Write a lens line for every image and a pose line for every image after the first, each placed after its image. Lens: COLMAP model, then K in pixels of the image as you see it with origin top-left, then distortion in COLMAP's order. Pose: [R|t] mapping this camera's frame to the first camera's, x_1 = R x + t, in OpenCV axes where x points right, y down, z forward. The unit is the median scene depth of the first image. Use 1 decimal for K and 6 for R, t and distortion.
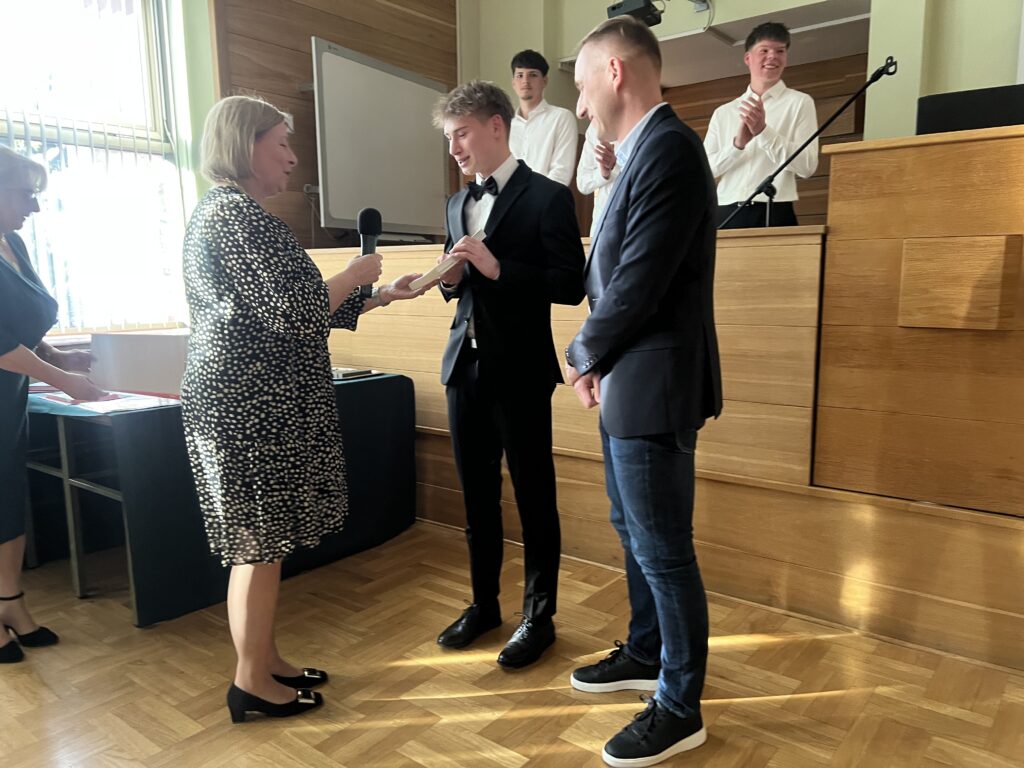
lens RADIAL K [[771.7, 0, 520.4], [0, 771.7, 391.1], [0, 0, 1]] dist [0.040761, -0.048081]
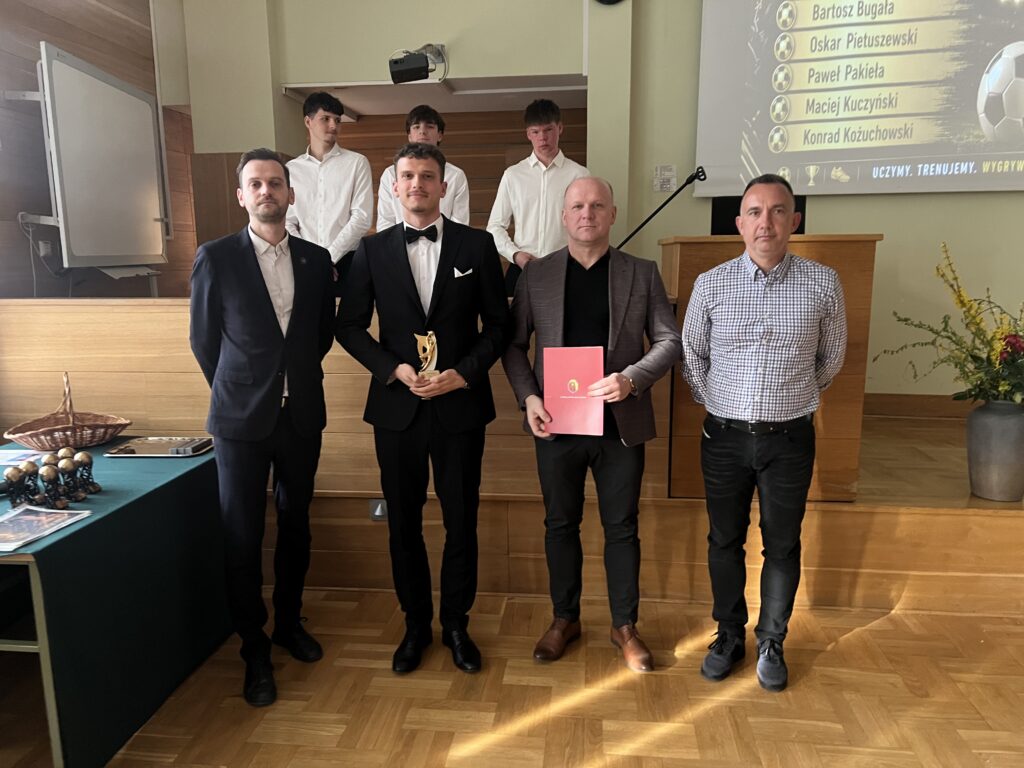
lens RADIAL K [[771.7, 0, 505.2], [0, 771.7, 390.2], [0, 0, 1]] dist [0.040761, -0.048081]
pose [[0.852011, -0.088089, 0.516059, -0.456781], [0.077673, 0.996103, 0.041792, -0.119174], [-0.517730, 0.004477, 0.855533, 0.046807]]
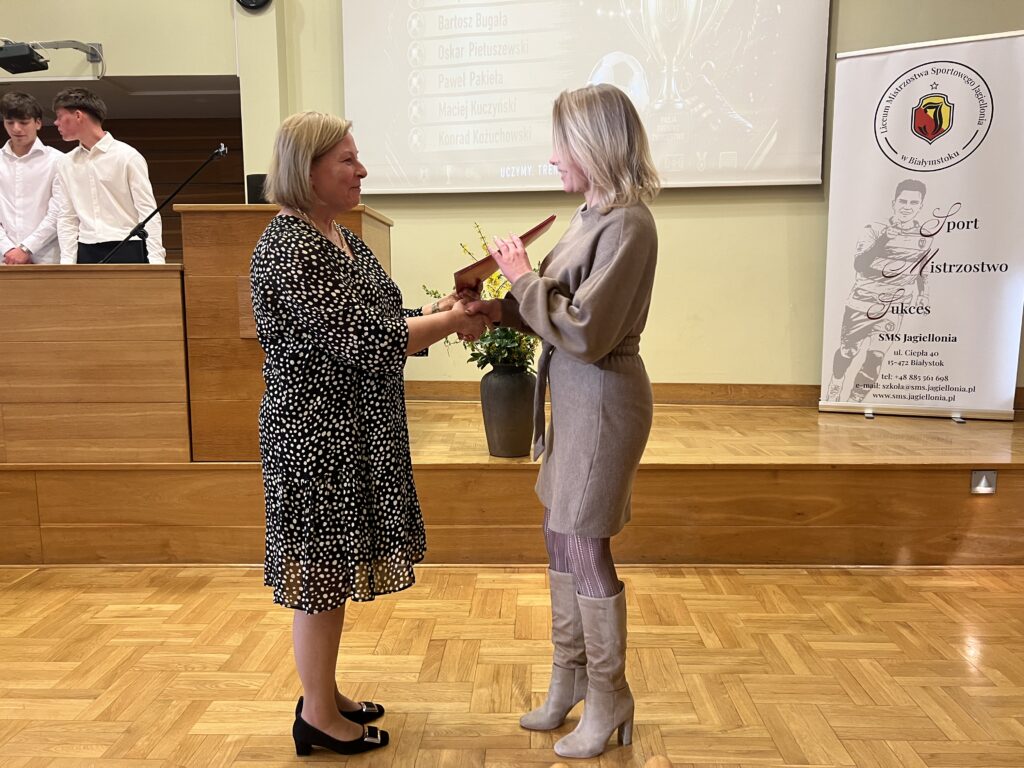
lens RADIAL K [[771.7, 0, 510.1], [0, 771.7, 388.3], [0, 0, 1]] dist [0.040761, -0.048081]
pose [[0.804429, -0.066826, 0.590278, 0.040074], [0.086019, 0.996284, -0.004436, 0.045934], [-0.587788, 0.054343, 0.807188, -0.343711]]
